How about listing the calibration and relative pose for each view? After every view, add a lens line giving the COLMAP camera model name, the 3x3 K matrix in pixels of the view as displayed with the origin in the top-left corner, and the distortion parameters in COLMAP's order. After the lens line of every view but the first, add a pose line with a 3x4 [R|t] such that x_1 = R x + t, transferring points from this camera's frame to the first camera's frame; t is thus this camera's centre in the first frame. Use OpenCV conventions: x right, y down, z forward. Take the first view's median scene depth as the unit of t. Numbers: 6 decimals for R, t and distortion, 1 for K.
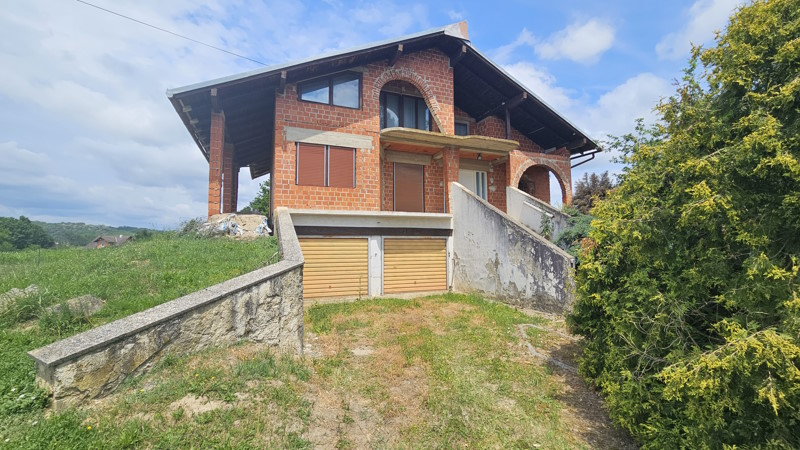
lens RADIAL K [[329.4, 0, 398.5], [0, 329.4, 228.8], [0, 0, 1]] dist [-0.001572, -0.000444]
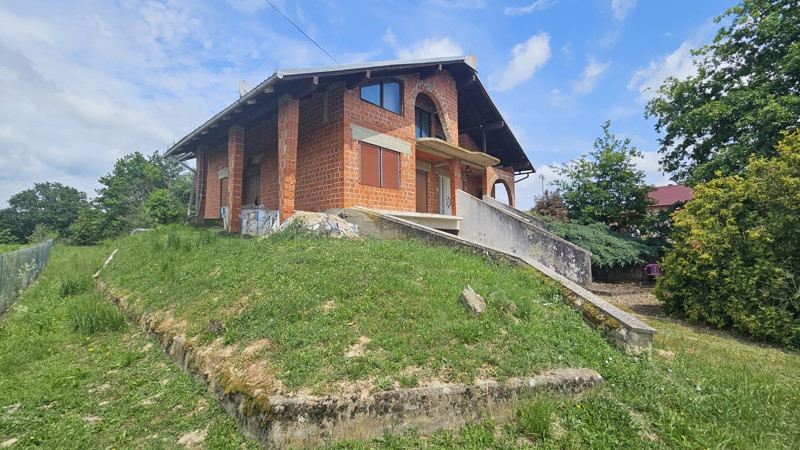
lens RADIAL K [[329.4, 0, 400.2], [0, 329.4, 227.8], [0, 0, 1]] dist [-0.001572, -0.000444]
pose [[0.901914, 0.016499, 0.431600, -0.571975], [-0.017802, 0.999841, -0.001021, -0.001808], [-0.431548, -0.006763, 0.902065, 0.044431]]
